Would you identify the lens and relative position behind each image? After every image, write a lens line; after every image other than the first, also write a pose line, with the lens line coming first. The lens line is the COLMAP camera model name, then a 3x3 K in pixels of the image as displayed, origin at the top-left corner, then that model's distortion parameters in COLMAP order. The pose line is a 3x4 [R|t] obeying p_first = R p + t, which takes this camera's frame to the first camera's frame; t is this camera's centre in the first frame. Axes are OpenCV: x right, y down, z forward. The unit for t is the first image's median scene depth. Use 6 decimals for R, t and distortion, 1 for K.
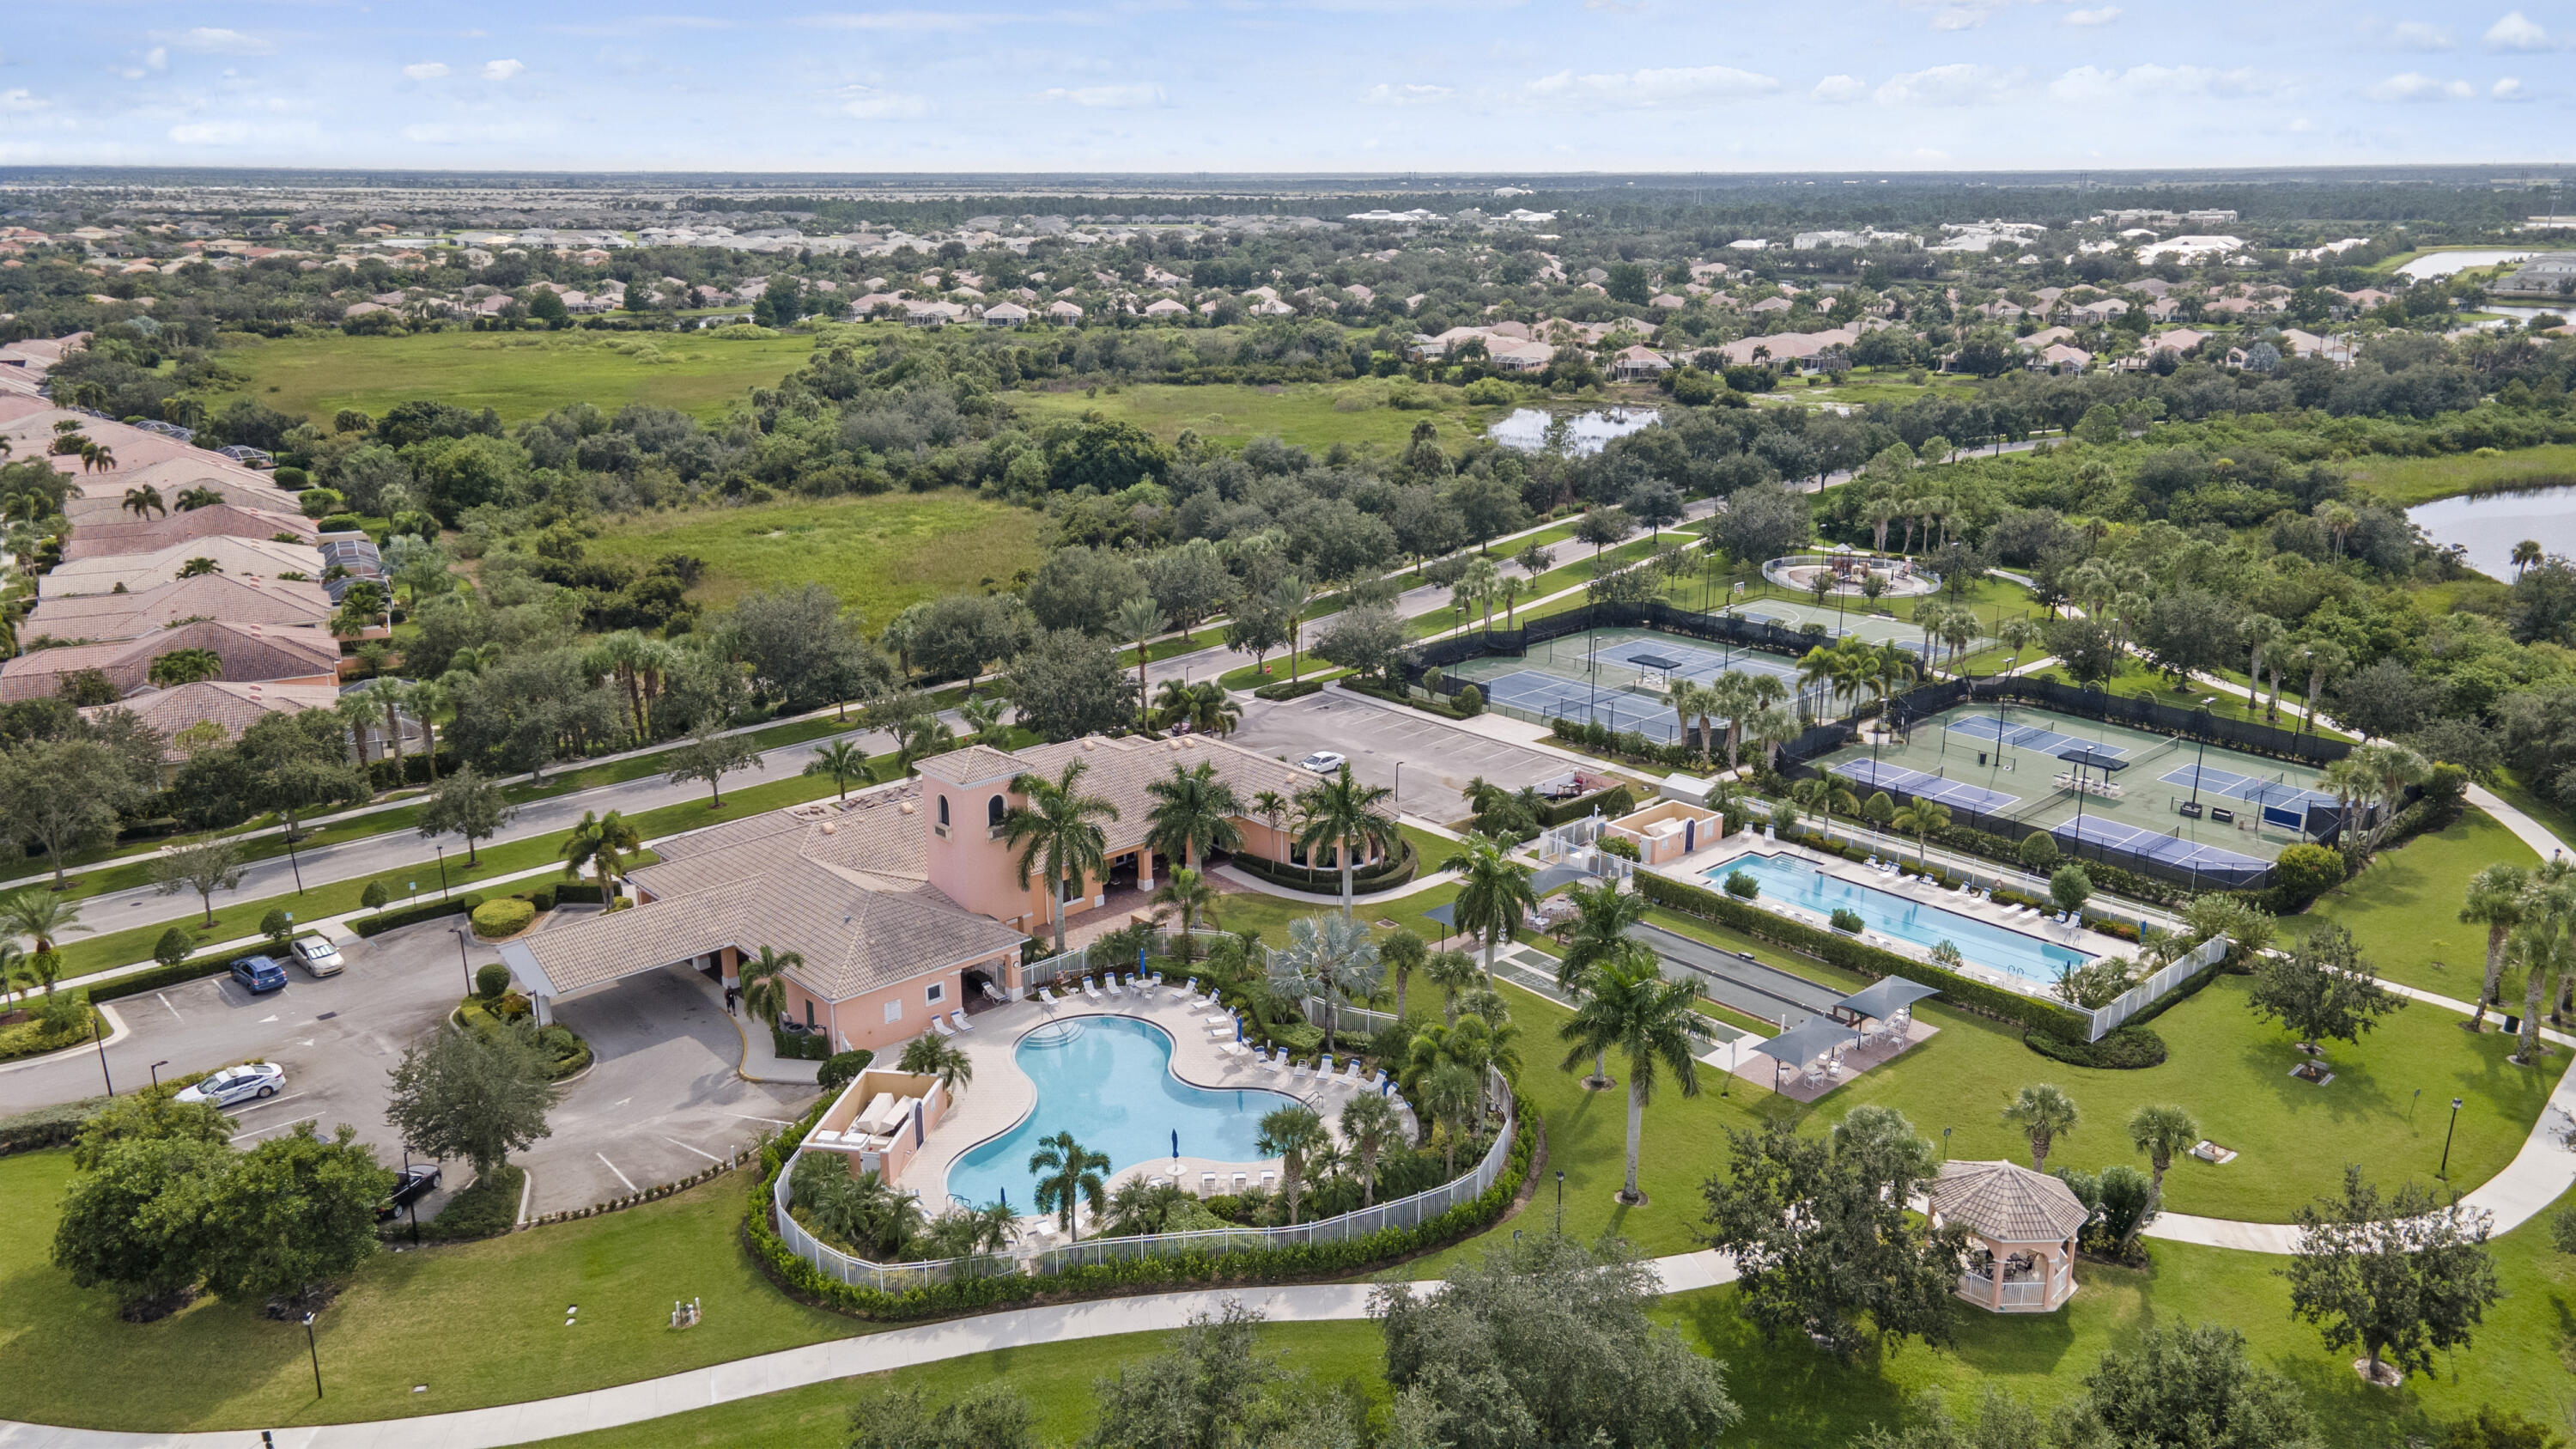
lens RADIAL K [[1894.3, 0, 1288.0], [0, 1894.3, 724.5], [0, 0, 1]] dist [0.007023, 0.065949]
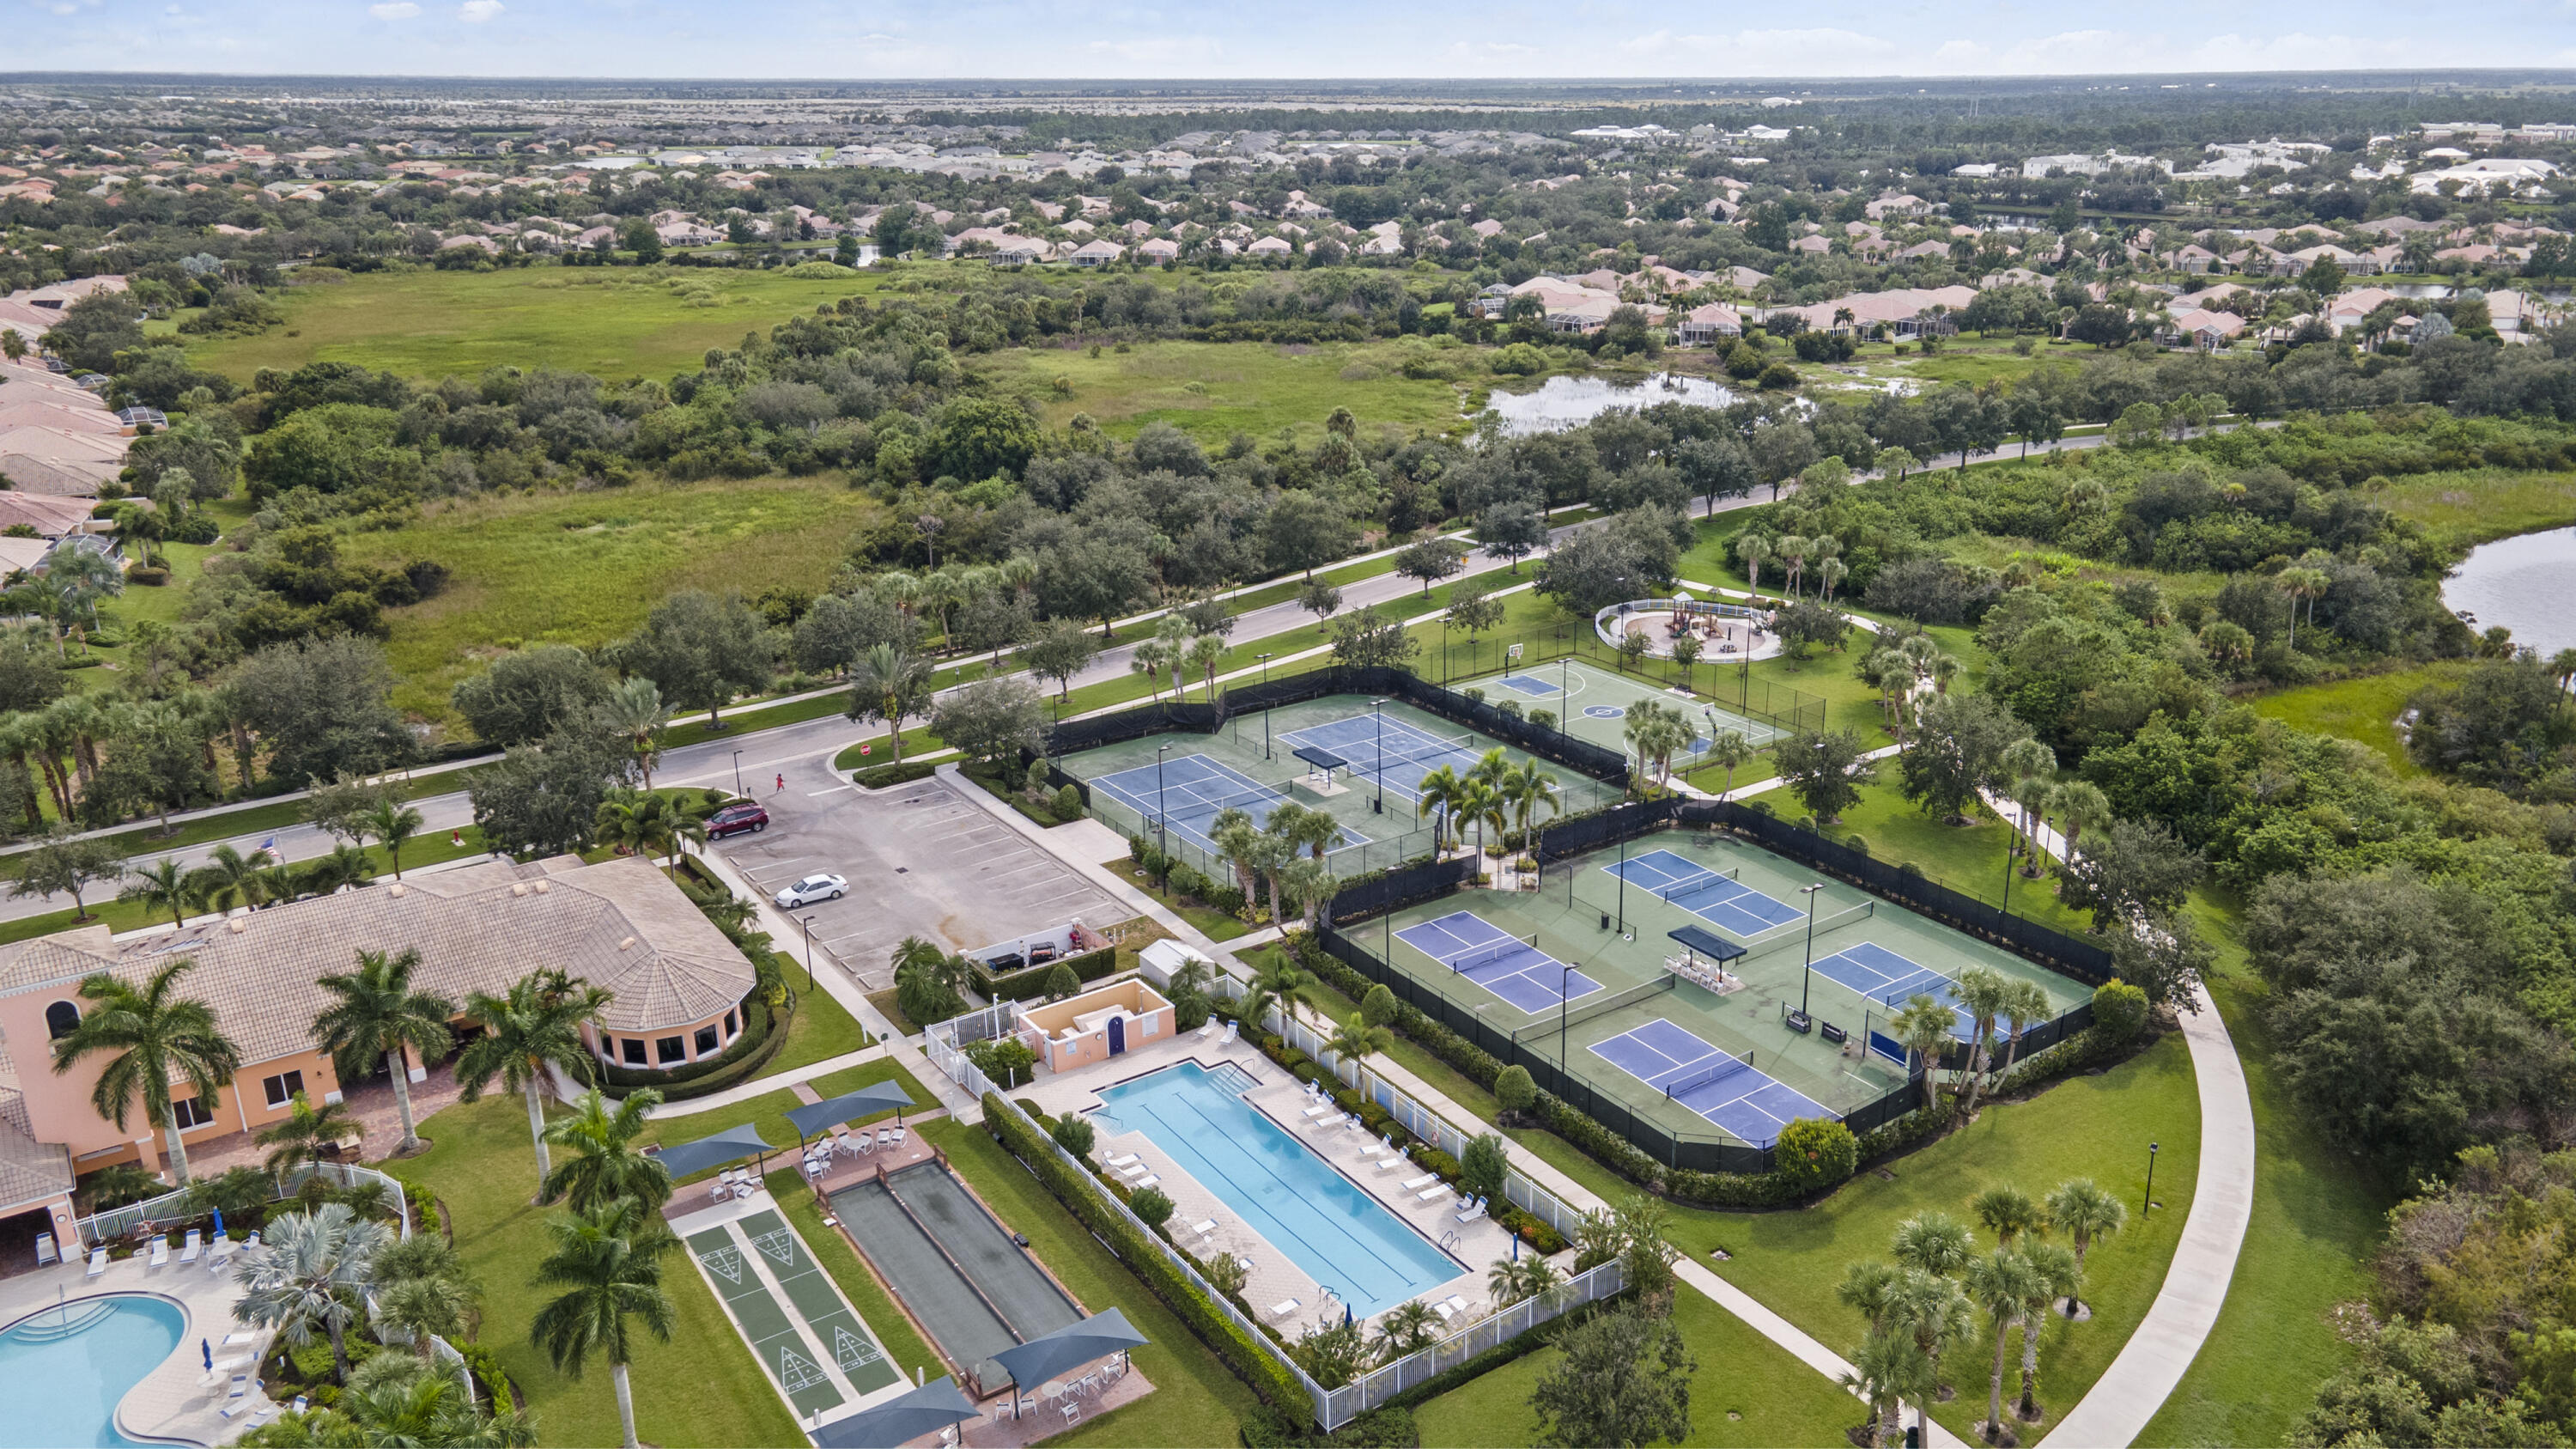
lens RADIAL K [[1924.7, 0, 1345.6], [0, 1924.7, 723.1], [0, 0, 1]] dist [0.004692, 0.073871]
pose [[0.991873, 0.038195, -0.121359, 0.211801], [-0.033072, 0.998486, 0.043956, -0.059181], [0.122854, -0.039585, 0.991635, 0.109508]]
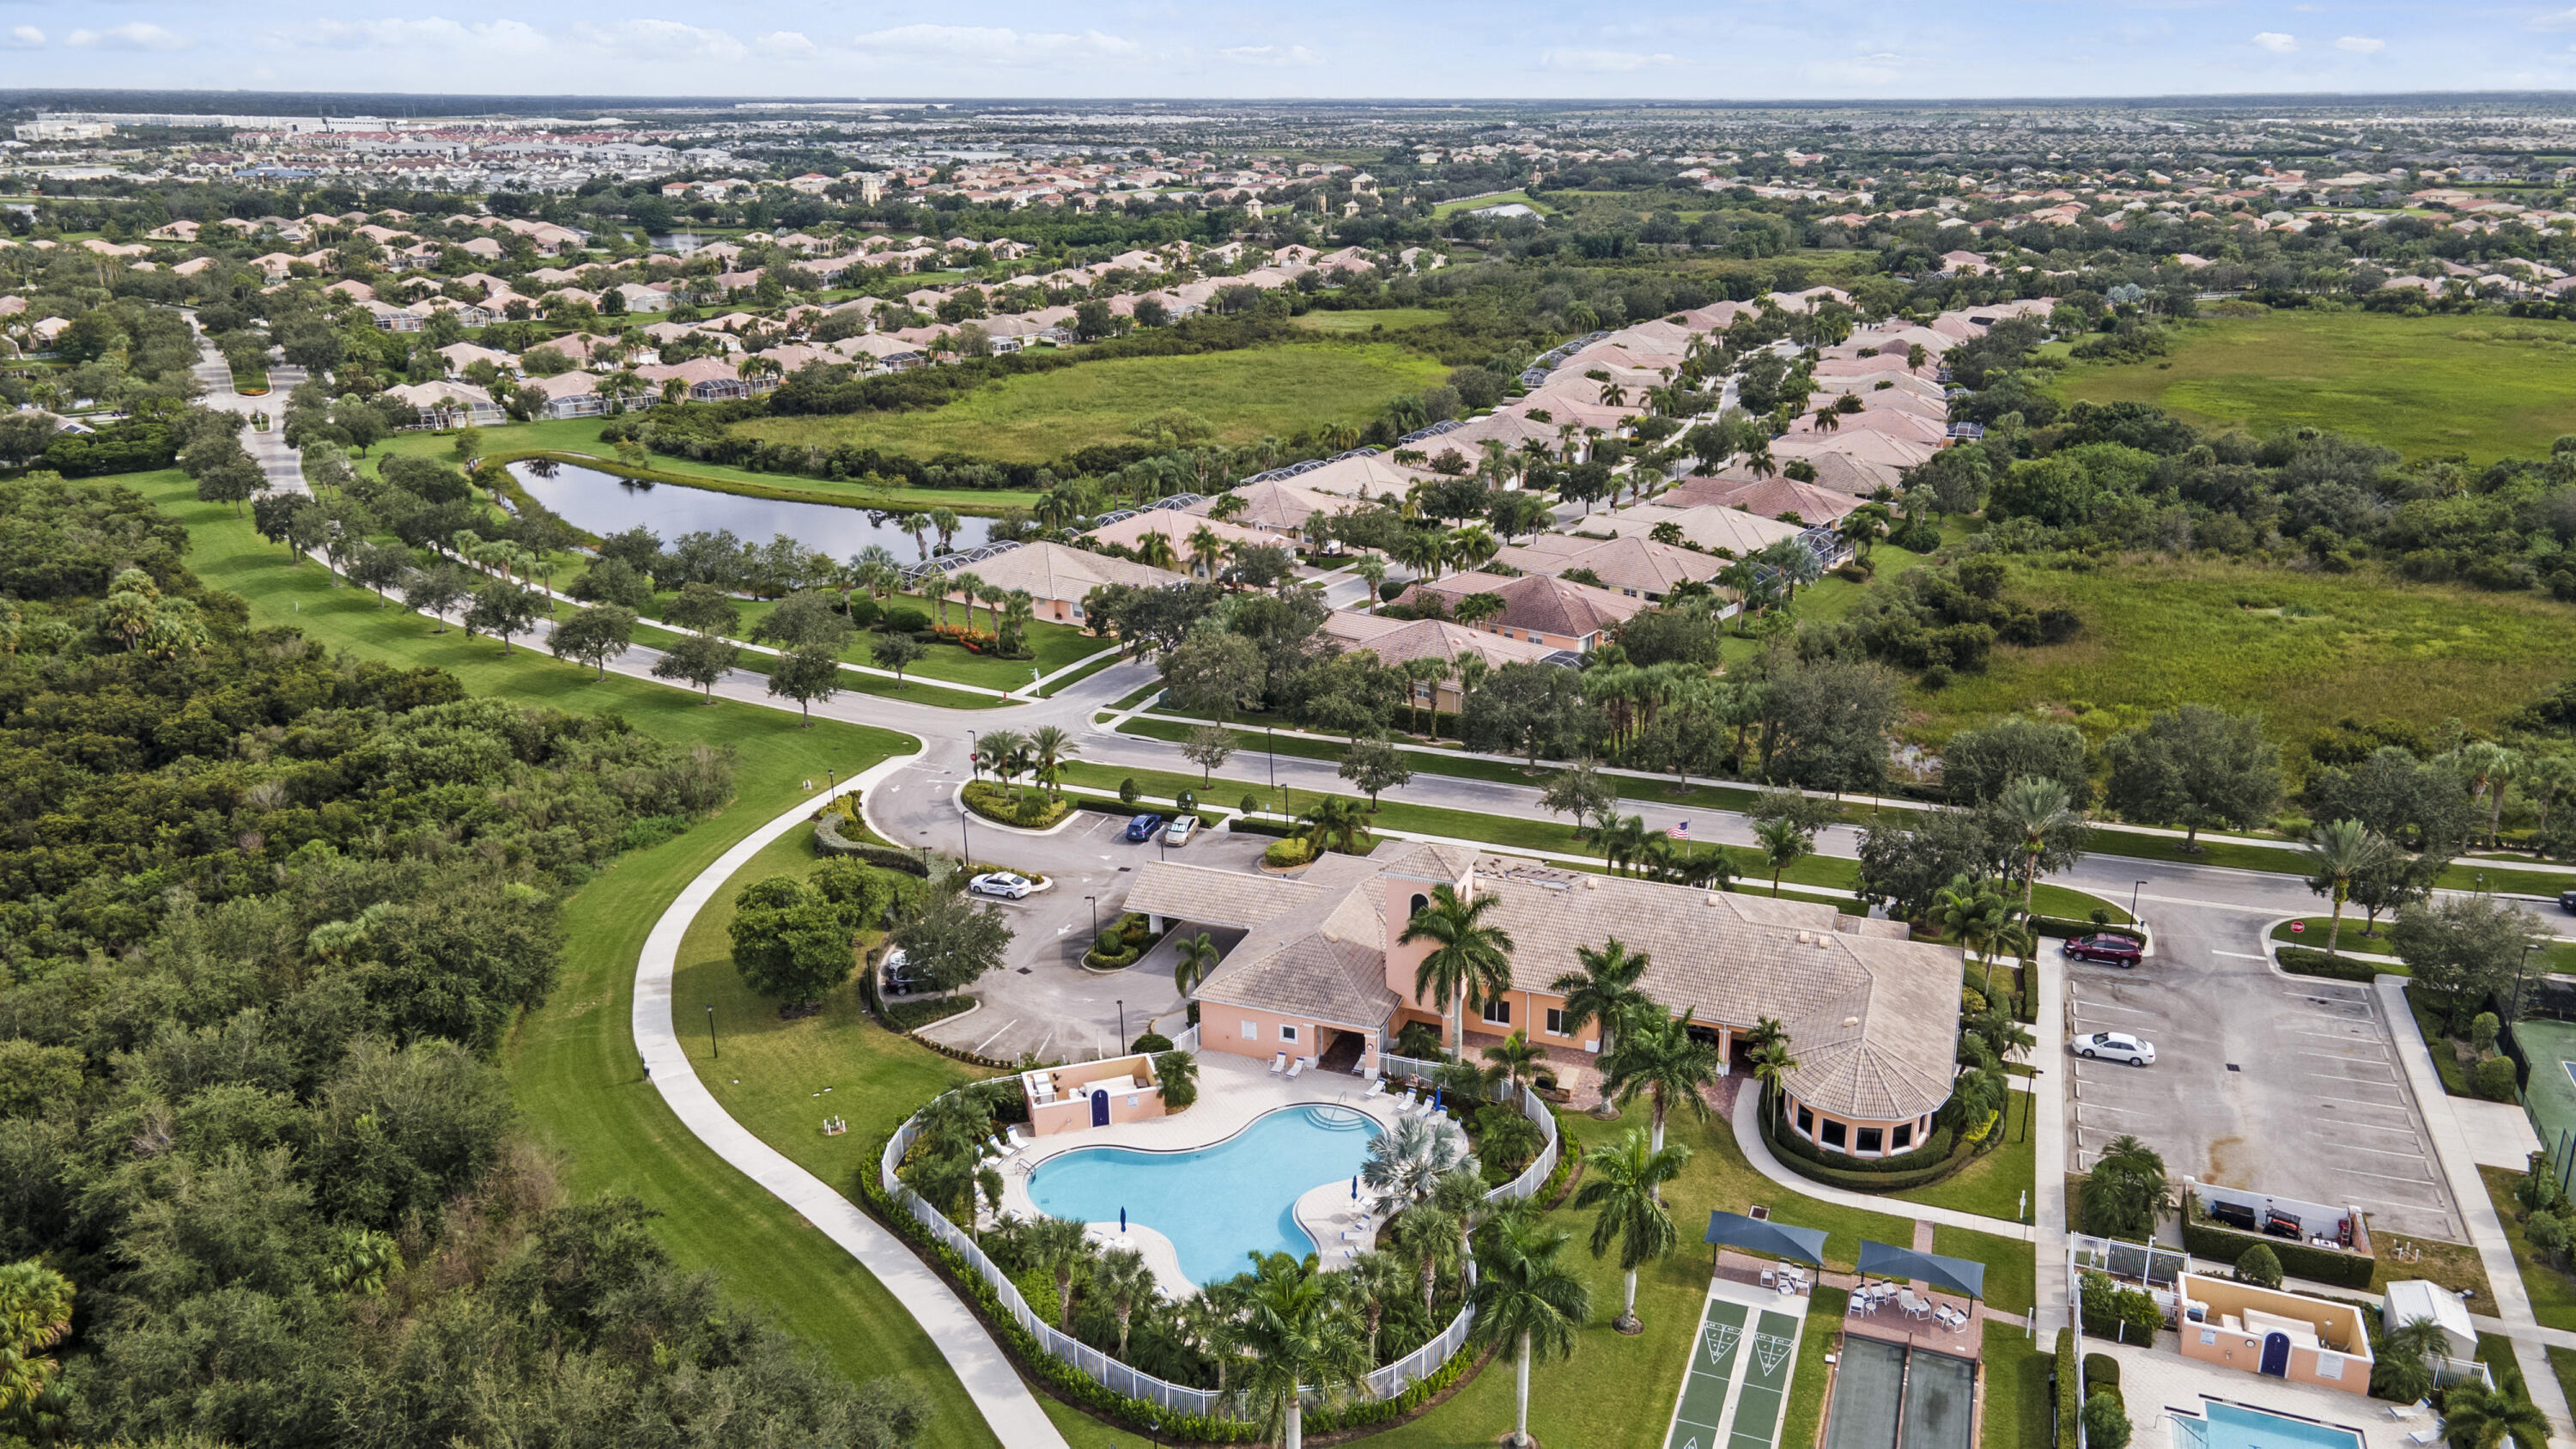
lens RADIAL K [[1894.3, 0, 1288.0], [0, 1894.3, 724.5], [0, 0, 1]] dist [0.007023, 0.065949]
pose [[0.441140, 0.283142, -0.851602, 0.301748], [-0.250044, 0.950128, 0.186374, -0.101211], [0.861901, 0.130721, 0.489937, 0.176088]]
